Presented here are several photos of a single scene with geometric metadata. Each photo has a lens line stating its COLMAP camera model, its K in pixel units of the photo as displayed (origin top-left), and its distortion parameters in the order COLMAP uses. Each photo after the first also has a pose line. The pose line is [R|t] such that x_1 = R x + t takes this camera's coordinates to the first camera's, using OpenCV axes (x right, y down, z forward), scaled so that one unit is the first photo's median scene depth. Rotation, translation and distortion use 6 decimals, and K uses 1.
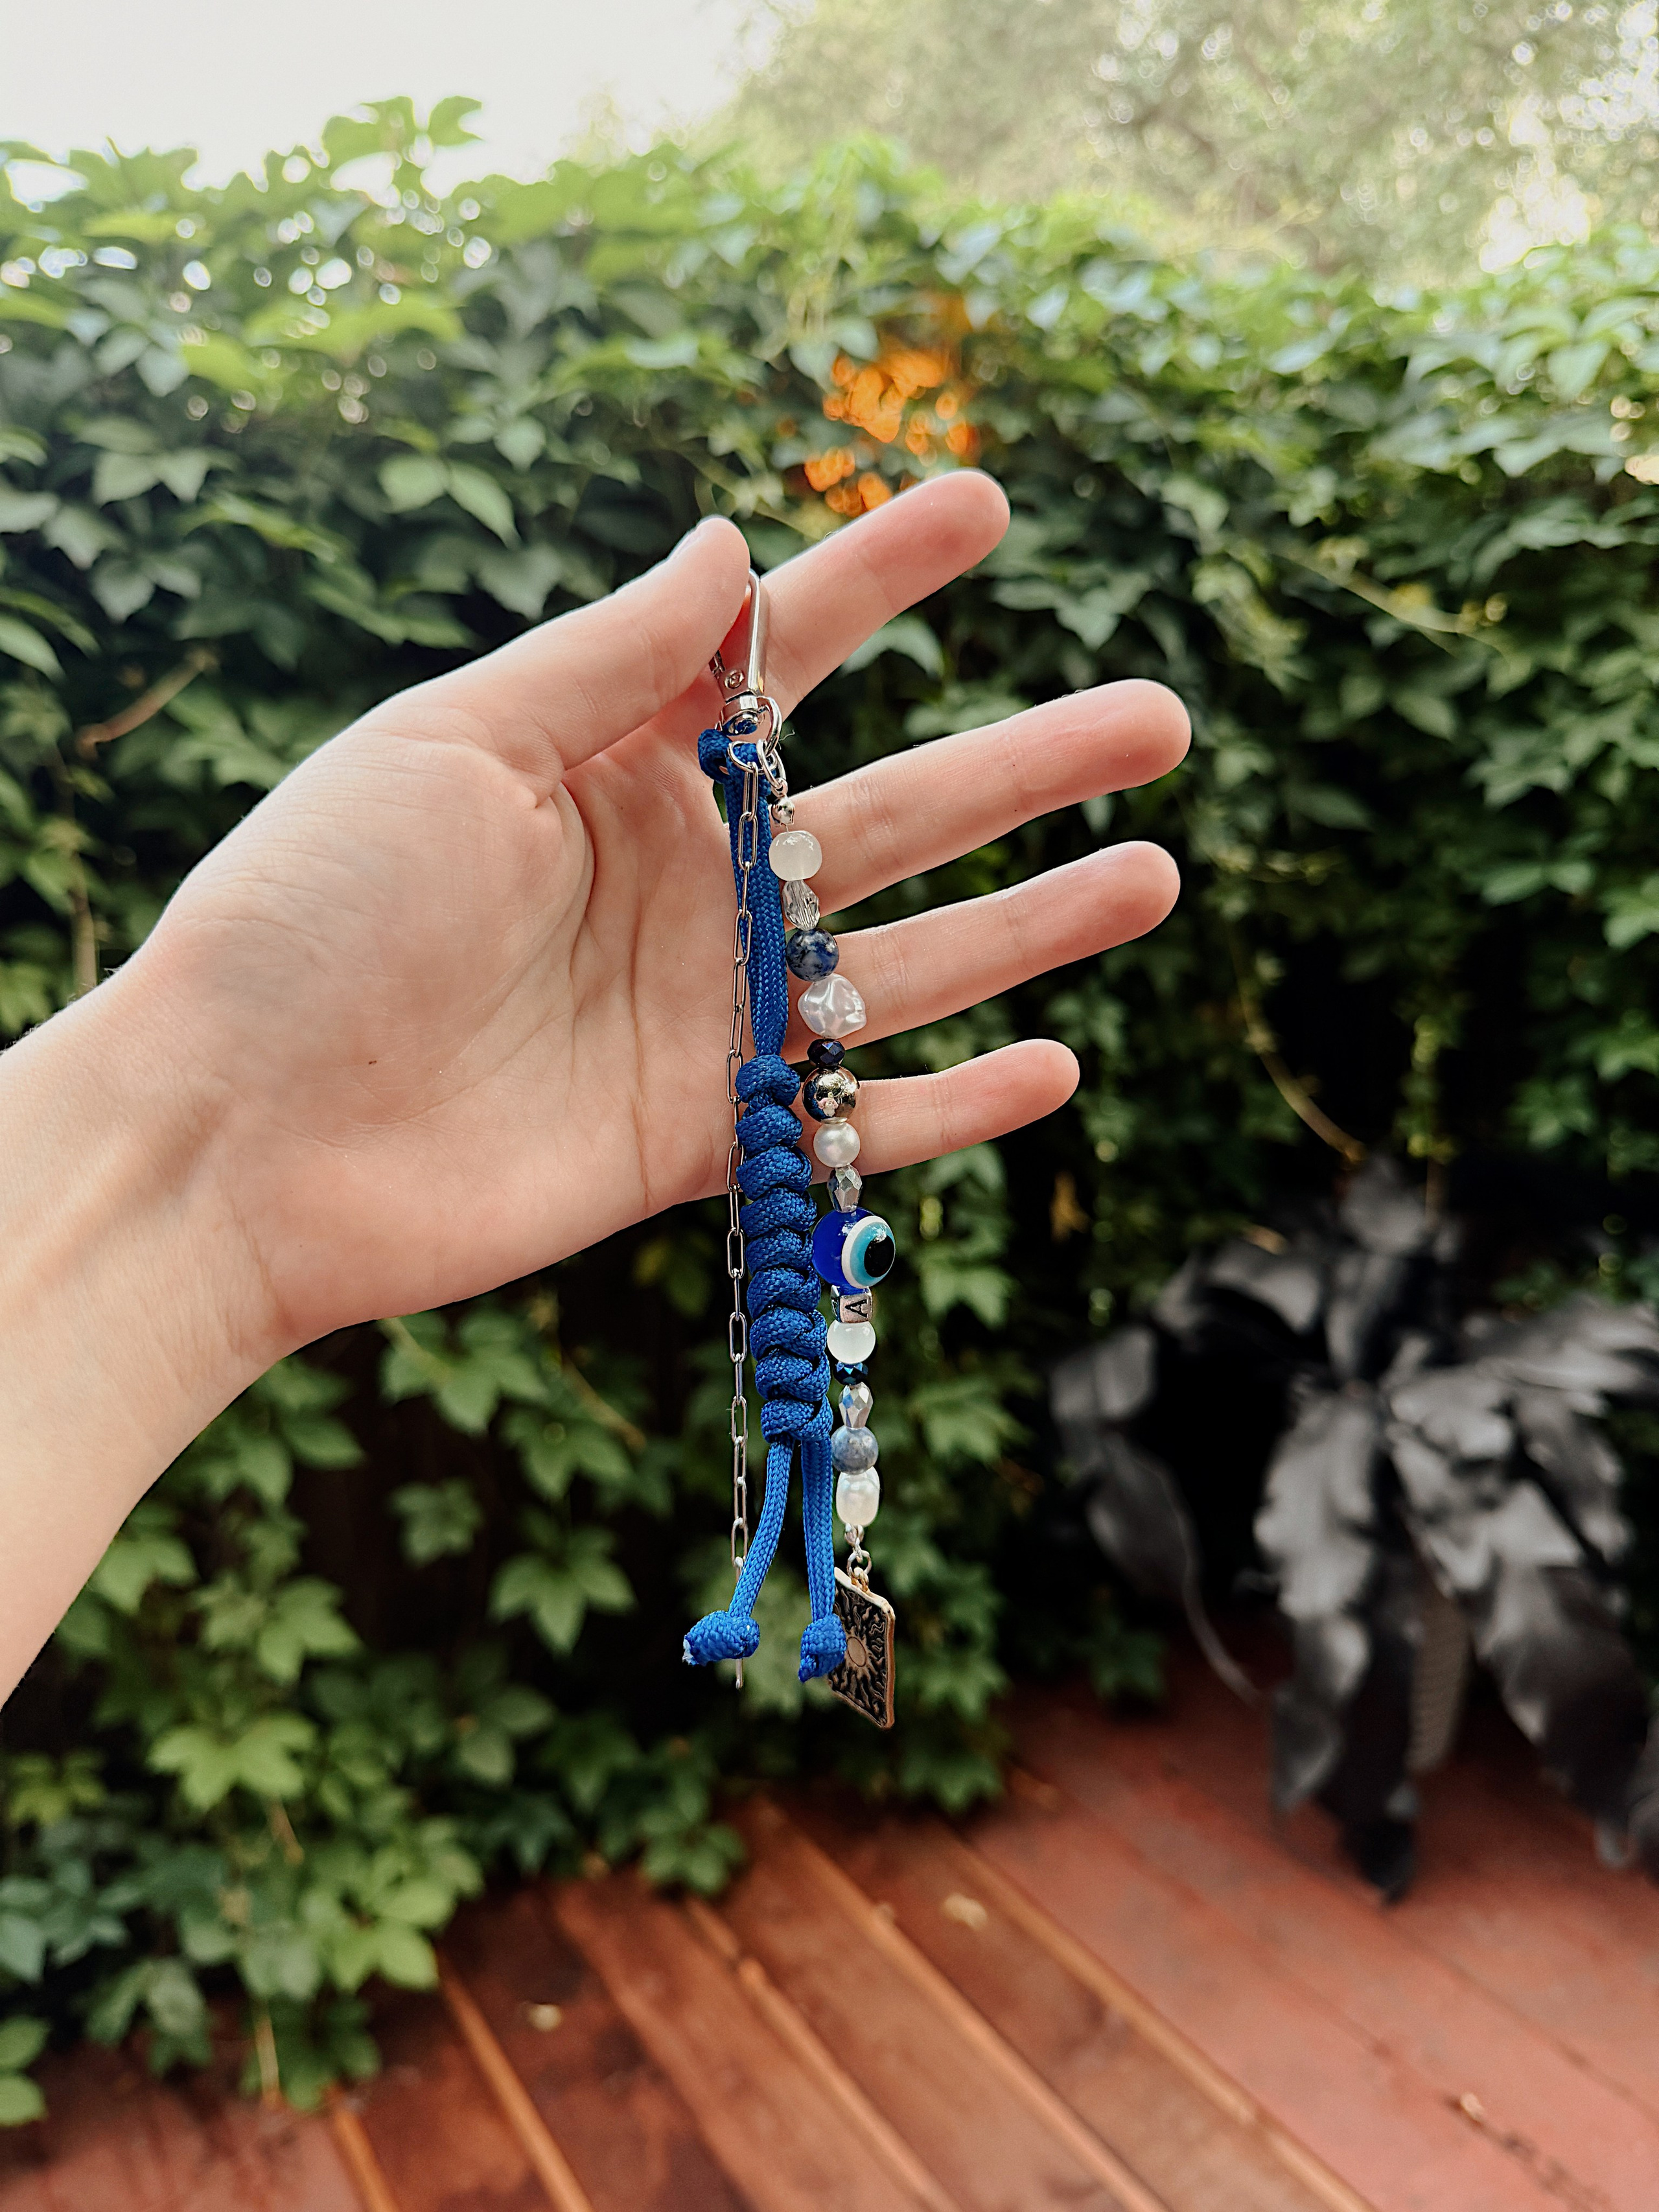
lens RADIAL K [[1566.2, 0, 841.8], [0, 1566.2, 1108.6], [0, 0, 1]] dist [-0.006702, 0.001733]
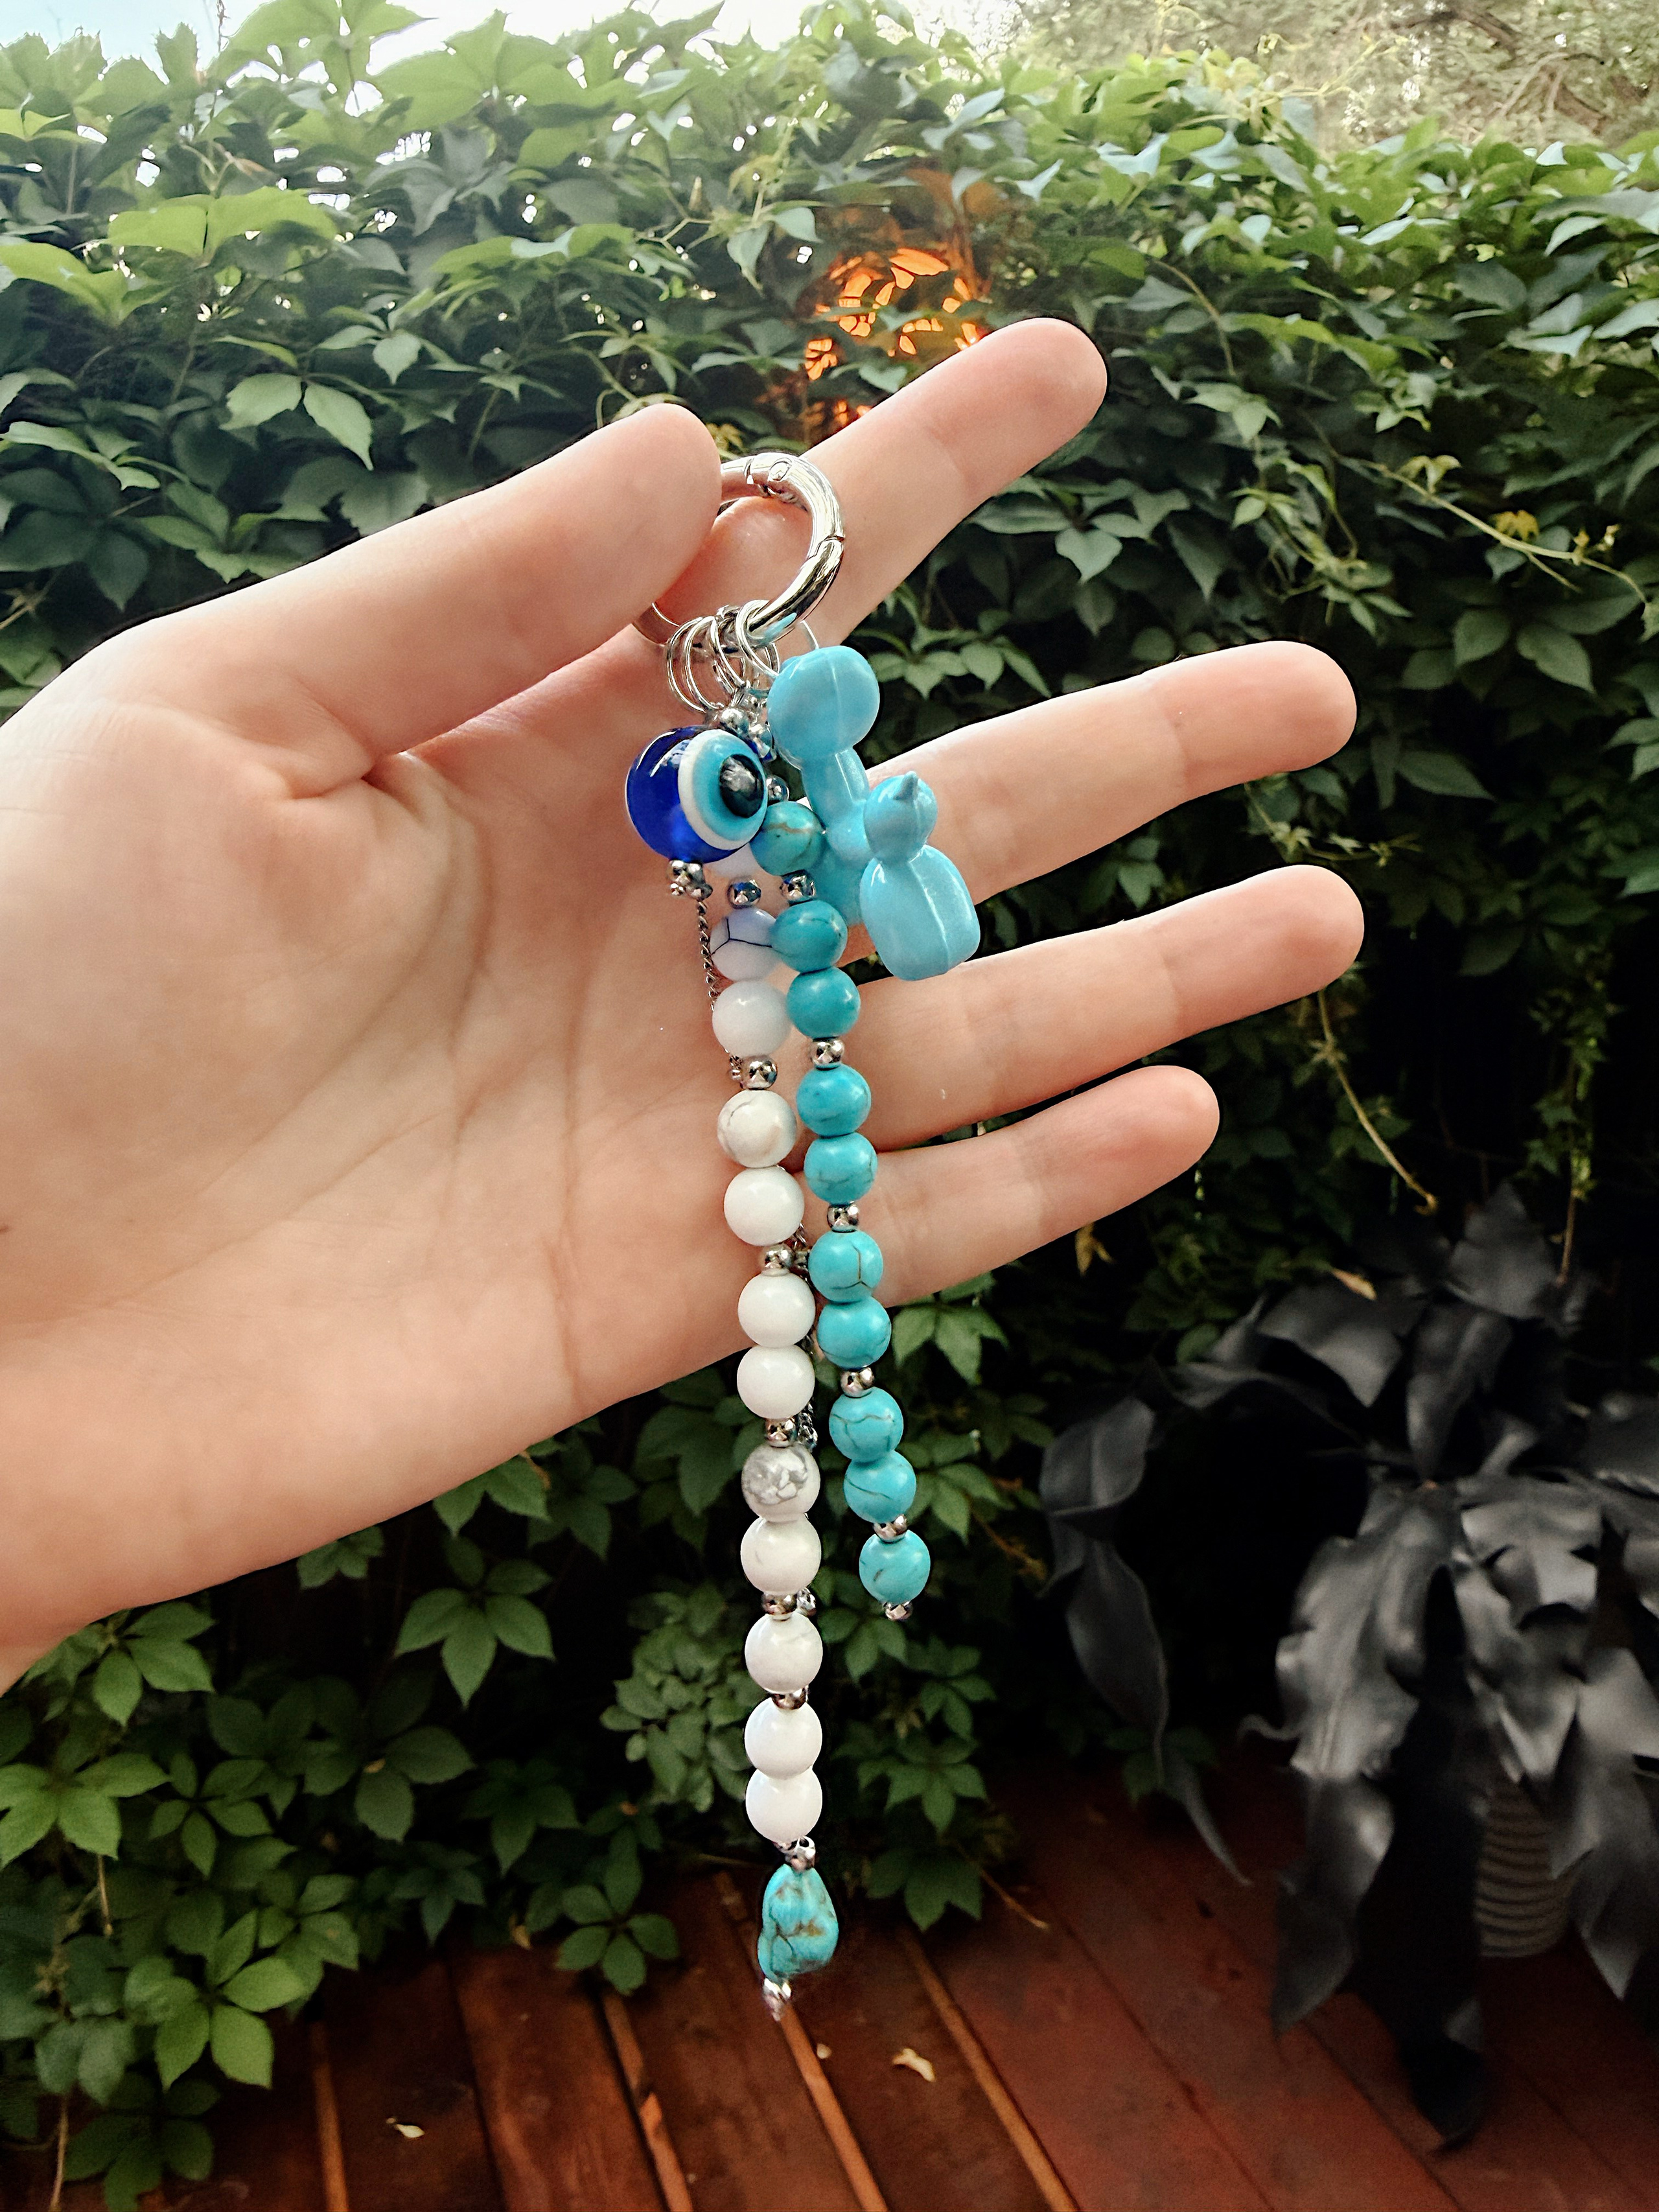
lens RADIAL K [[1575.5, 0, 826.3], [0, 1575.5, 1001.0], [0, 0, 1]] dist [-0.039556, 0.067666]
pose [[0.984537, 0.045096, -0.169274, 0.158323], [-0.048140, 0.998744, -0.013921, -0.051615], [0.168434, 0.021855, 0.985471, 0.149255]]
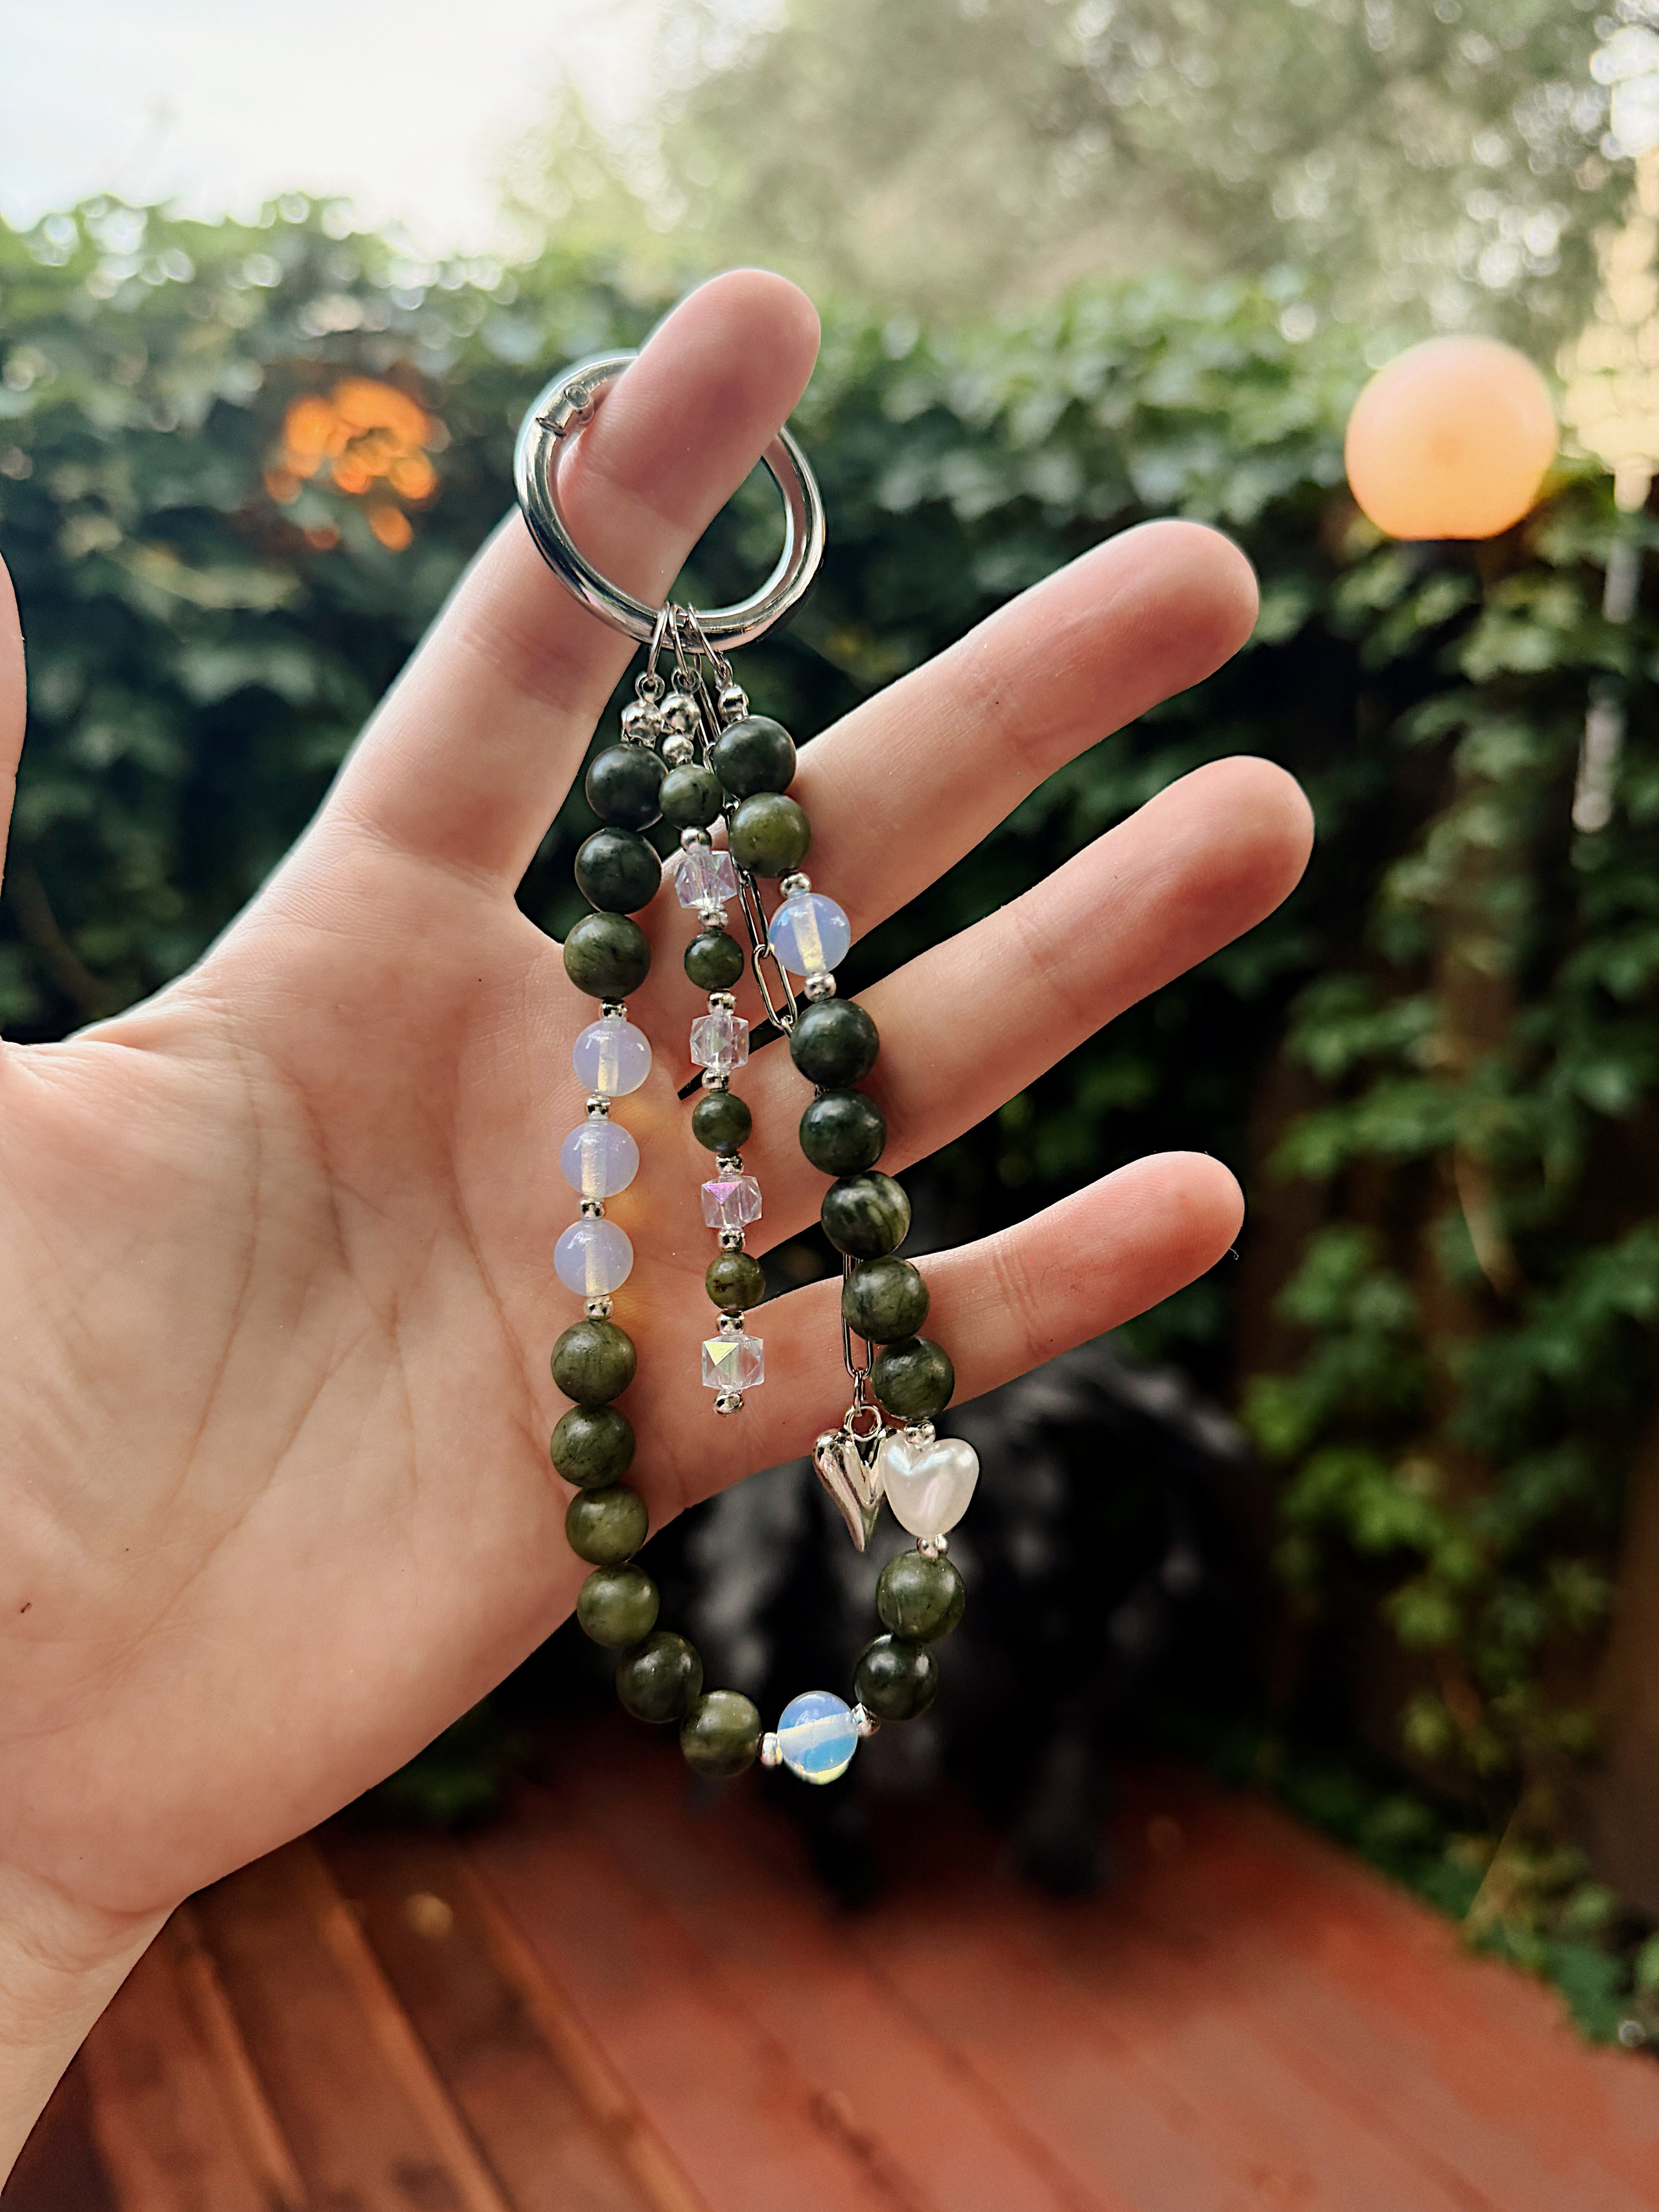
lens RADIAL K [[1595.5, 0, 785.8], [0, 1595.5, 1127.4], [0, 0, 1]] dist [0.004127, -0.042042]
pose [[0.999841, 0.017805, -0.000066, 0.321729], [-0.017804, 0.999837, 0.003148, -0.009270], [0.000122, -0.003147, 0.999995, -0.041966]]
